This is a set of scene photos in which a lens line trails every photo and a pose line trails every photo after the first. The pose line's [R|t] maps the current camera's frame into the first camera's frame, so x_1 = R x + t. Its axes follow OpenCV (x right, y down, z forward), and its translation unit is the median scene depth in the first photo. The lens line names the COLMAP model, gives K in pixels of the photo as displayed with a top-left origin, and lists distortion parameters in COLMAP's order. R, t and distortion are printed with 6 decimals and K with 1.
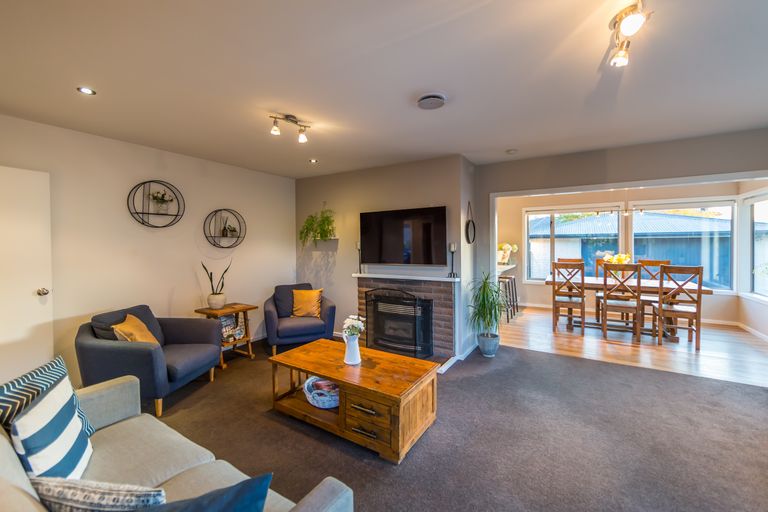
lens RADIAL K [[312.9, 0, 399.3], [0, 312.9, 250.9], [0, 0, 1]] dist [0.001589, -0.000657]
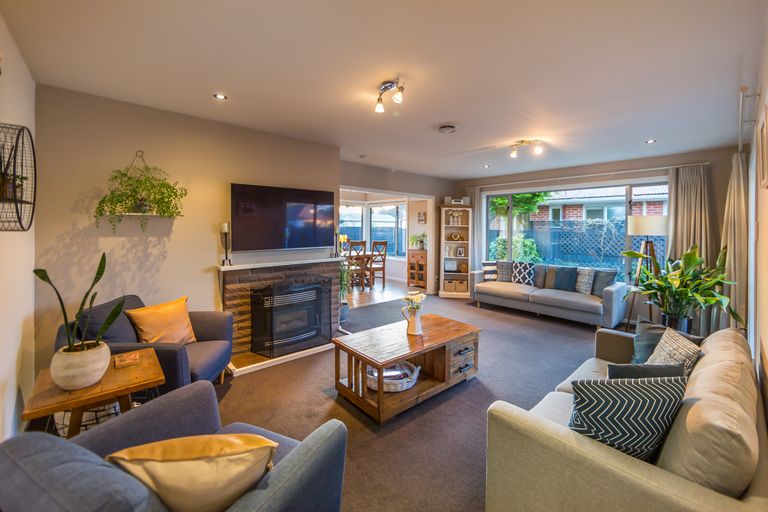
lens RADIAL K [[295.6, 0, 392.1], [0, 295.6, 231.9], [0, 0, 1]] dist [-0.002167, -0.000162]
pose [[0.330024, -0.003886, 0.943964, -0.580728], [0.012059, 0.999927, -0.000099, -0.001381], [-0.943895, 0.011416, 0.330047, 0.362886]]
